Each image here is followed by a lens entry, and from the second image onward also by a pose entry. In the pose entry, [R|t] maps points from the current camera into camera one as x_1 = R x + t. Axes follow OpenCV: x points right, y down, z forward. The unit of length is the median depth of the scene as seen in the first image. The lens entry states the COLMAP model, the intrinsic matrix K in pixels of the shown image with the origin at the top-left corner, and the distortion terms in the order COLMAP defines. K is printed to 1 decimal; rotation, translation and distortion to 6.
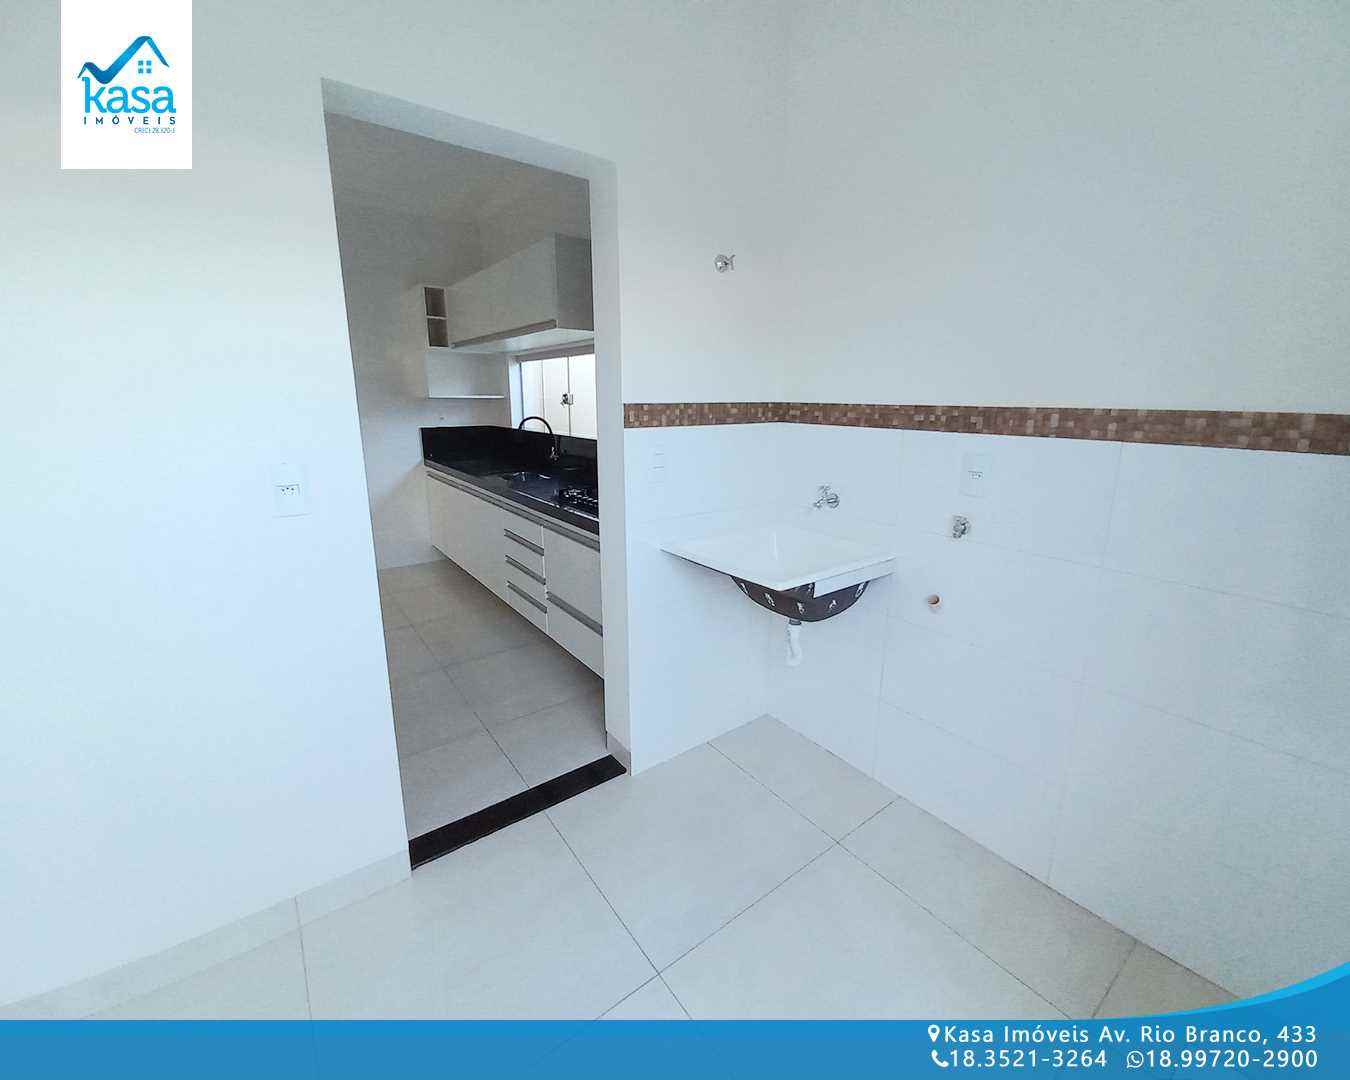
lens RADIAL K [[572.9, 0, 675.0], [0, 572.9, 540.0], [0, 0, 1]] dist [0.015179, -0.012356]
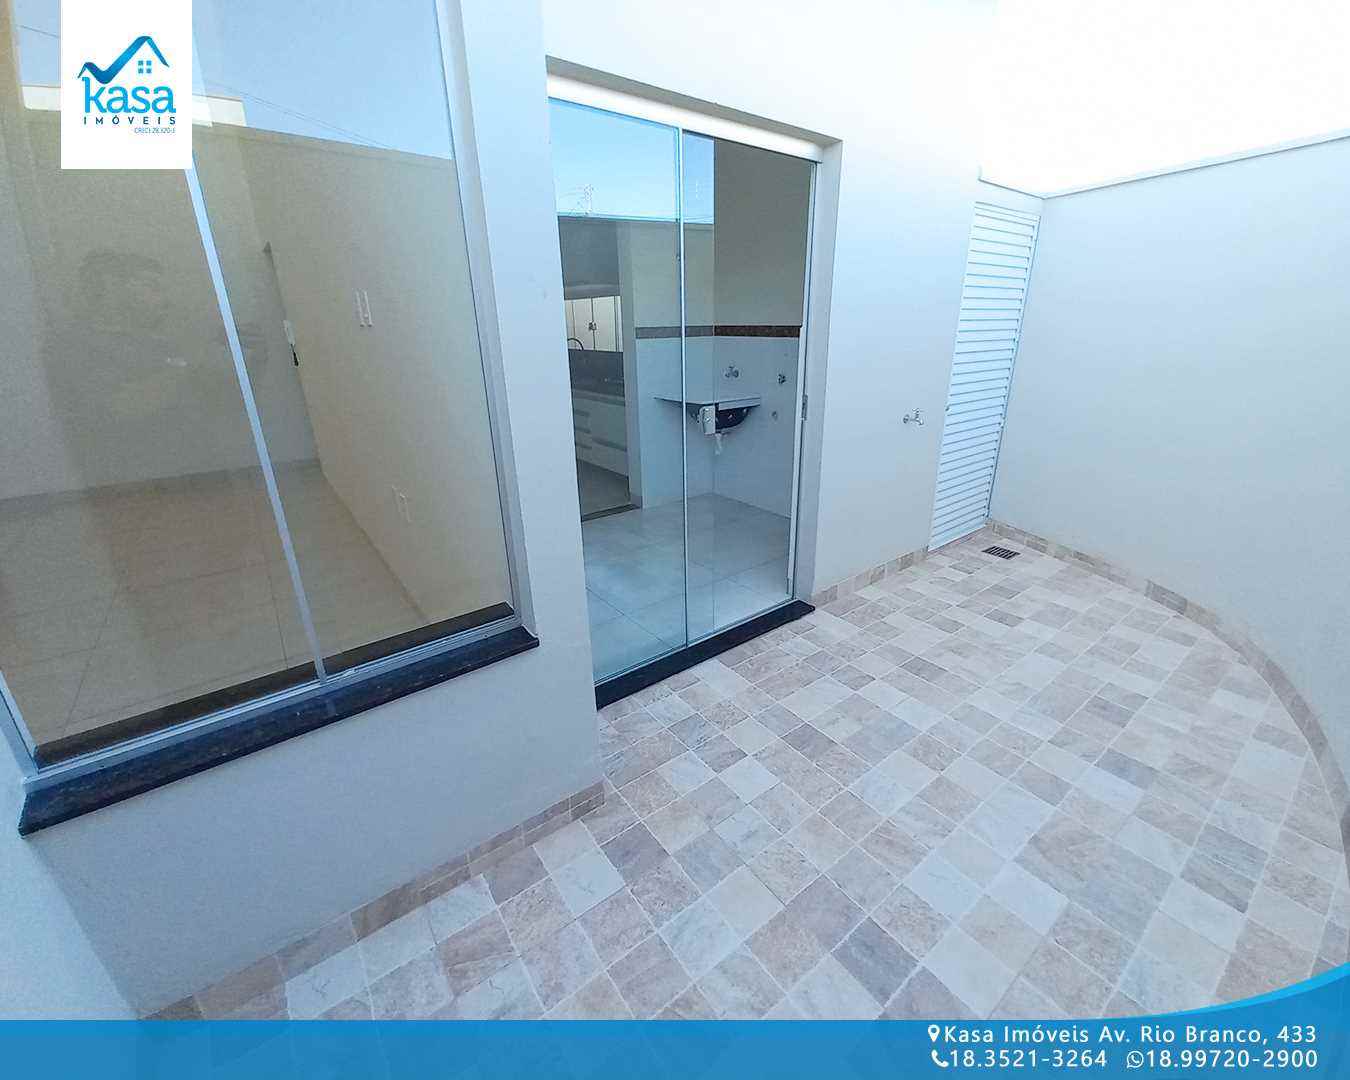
lens RADIAL K [[572.9, 0, 675.0], [0, 572.9, 540.0], [0, 0, 1]] dist [0.015179, -0.012356]
pose [[0.999862, -0.015732, 0.005420, 0.027544], [0.015009, 0.993330, 0.114328, 0.274647], [-0.007183, -0.114230, 0.993428, -1.086235]]
